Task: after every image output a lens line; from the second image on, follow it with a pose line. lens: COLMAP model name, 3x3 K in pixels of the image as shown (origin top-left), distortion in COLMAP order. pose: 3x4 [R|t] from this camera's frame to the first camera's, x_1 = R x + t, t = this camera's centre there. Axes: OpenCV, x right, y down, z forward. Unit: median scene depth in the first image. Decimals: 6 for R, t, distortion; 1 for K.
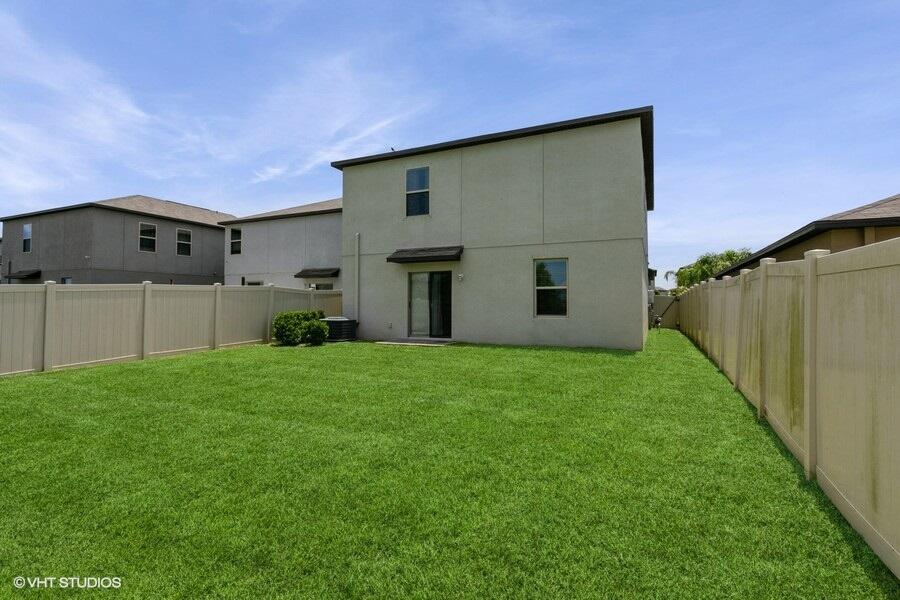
lens RADIAL K [[436.6, 0, 450.0], [0, 436.6, 300.0], [0, 0, 1]] dist [-0.002242, -0.000088]
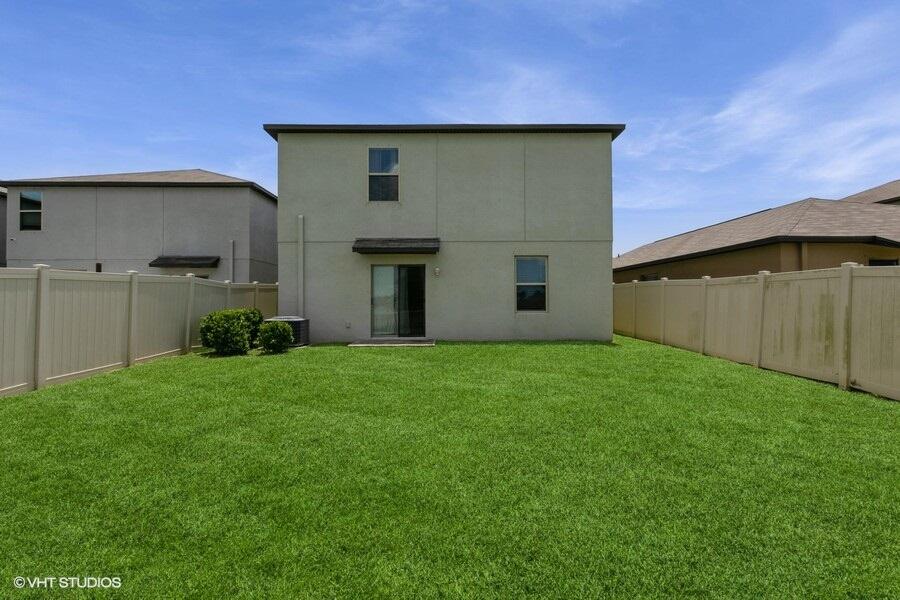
lens RADIAL K [[425.4, 0, 450.0], [0, 425.4, 300.0], [0, 0, 1]] dist [0.003647, 0.000456]
pose [[0.902807, -0.001814, 0.430043, -0.329924], [-0.001654, 0.999969, 0.007691, 0.001935], [-0.430044, -0.007655, 0.902776, 0.153932]]
